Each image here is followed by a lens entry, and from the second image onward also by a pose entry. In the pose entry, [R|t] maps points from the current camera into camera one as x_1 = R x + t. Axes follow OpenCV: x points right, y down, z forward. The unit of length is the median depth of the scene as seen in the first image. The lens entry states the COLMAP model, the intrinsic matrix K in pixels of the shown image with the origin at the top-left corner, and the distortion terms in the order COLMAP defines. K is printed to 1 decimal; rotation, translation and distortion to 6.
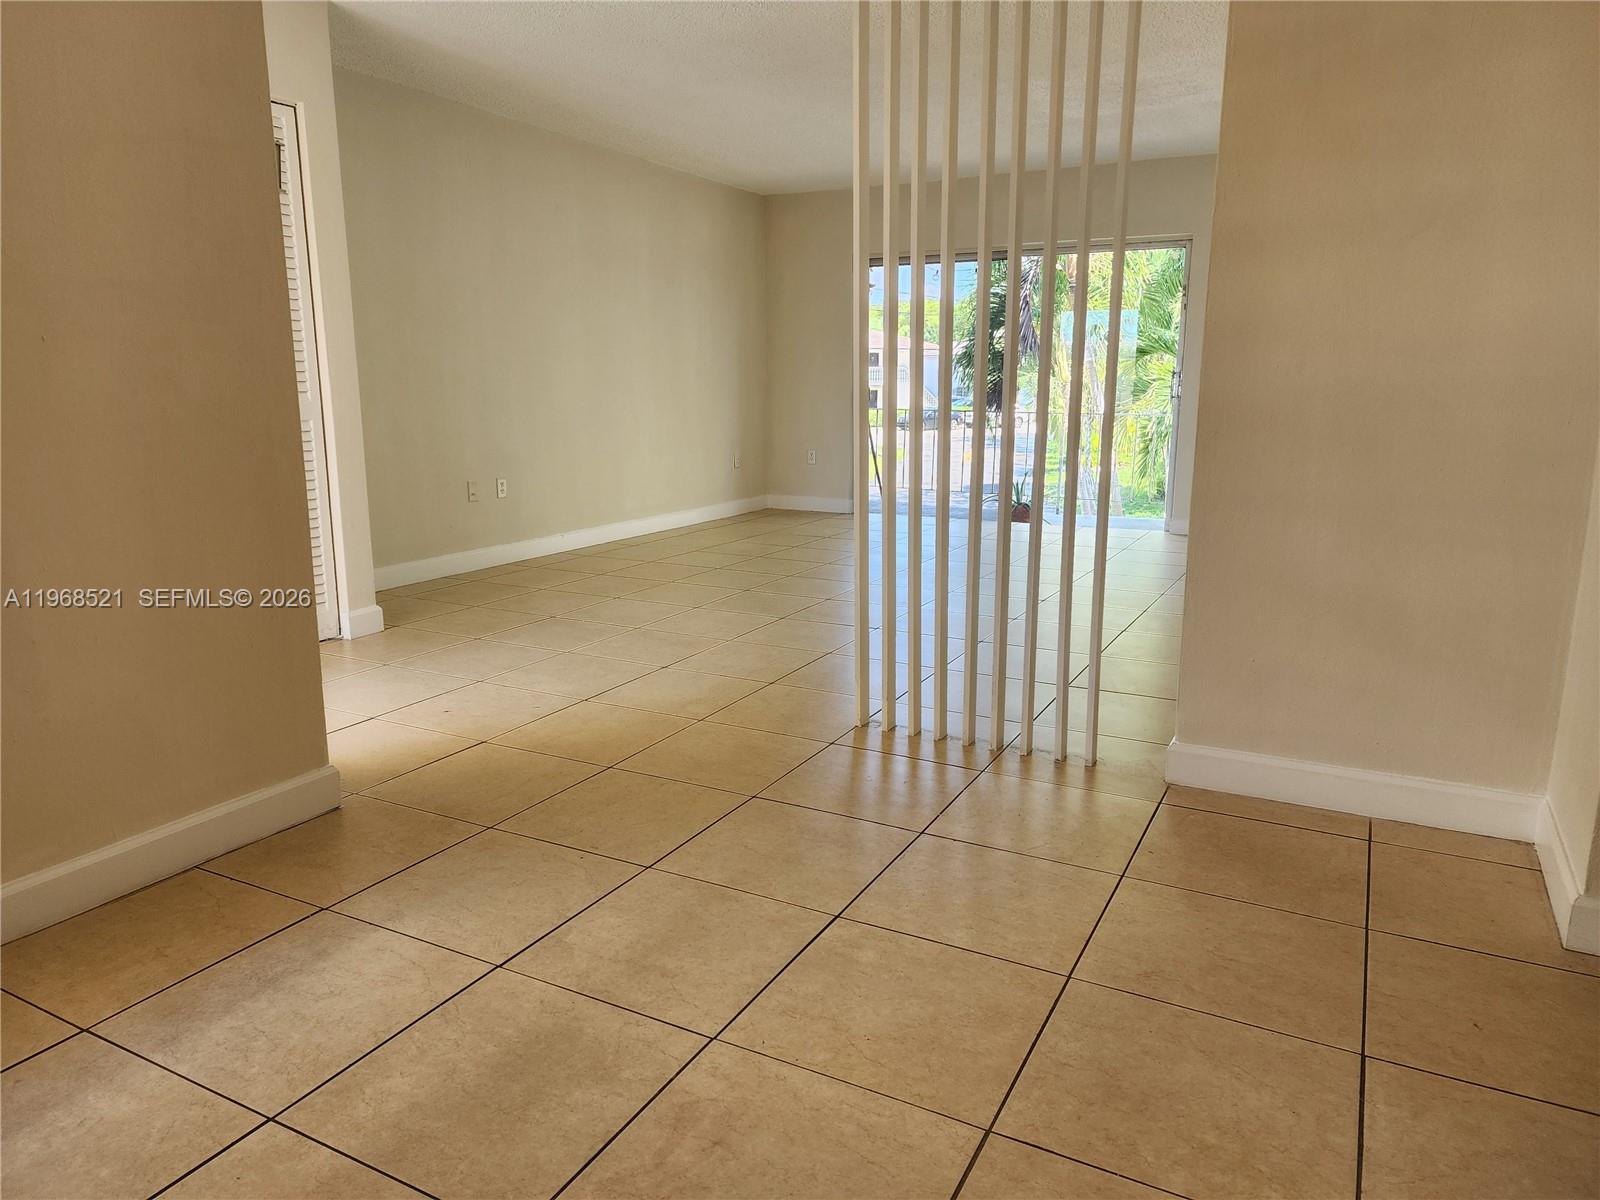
lens RADIAL K [[1077.3, 0, 801.4], [0, 1077.3, 598.7], [0, 0, 1]] dist [-0.000982, -0.000436]
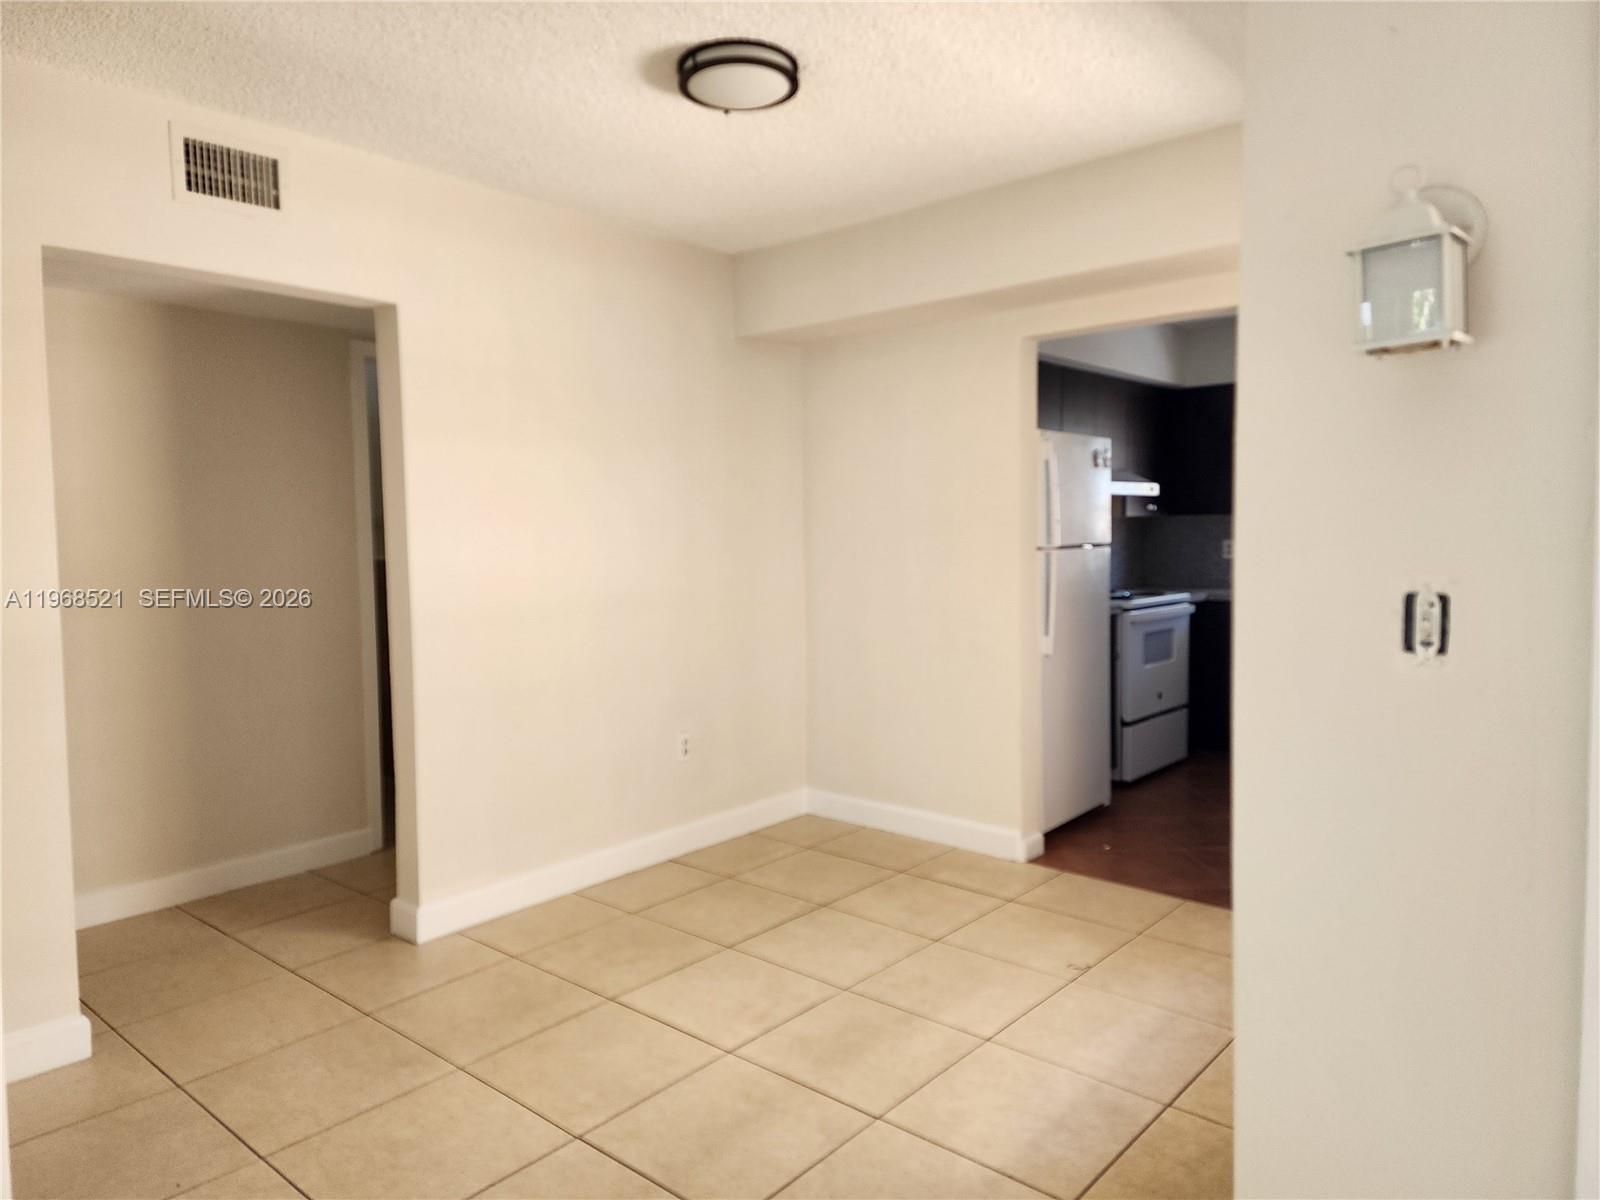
lens RADIAL K [[1077.3, 0, 799.9], [0, 1077.3, 598.8], [0, 0, 1]] dist [-0.000982, -0.000436]
pose [[-0.973793, -0.007361, 0.227317, -0.480526], [0.054414, 0.962908, 0.264286, -0.563504], [-0.220831, 0.269729, -0.937273, 2.057703]]
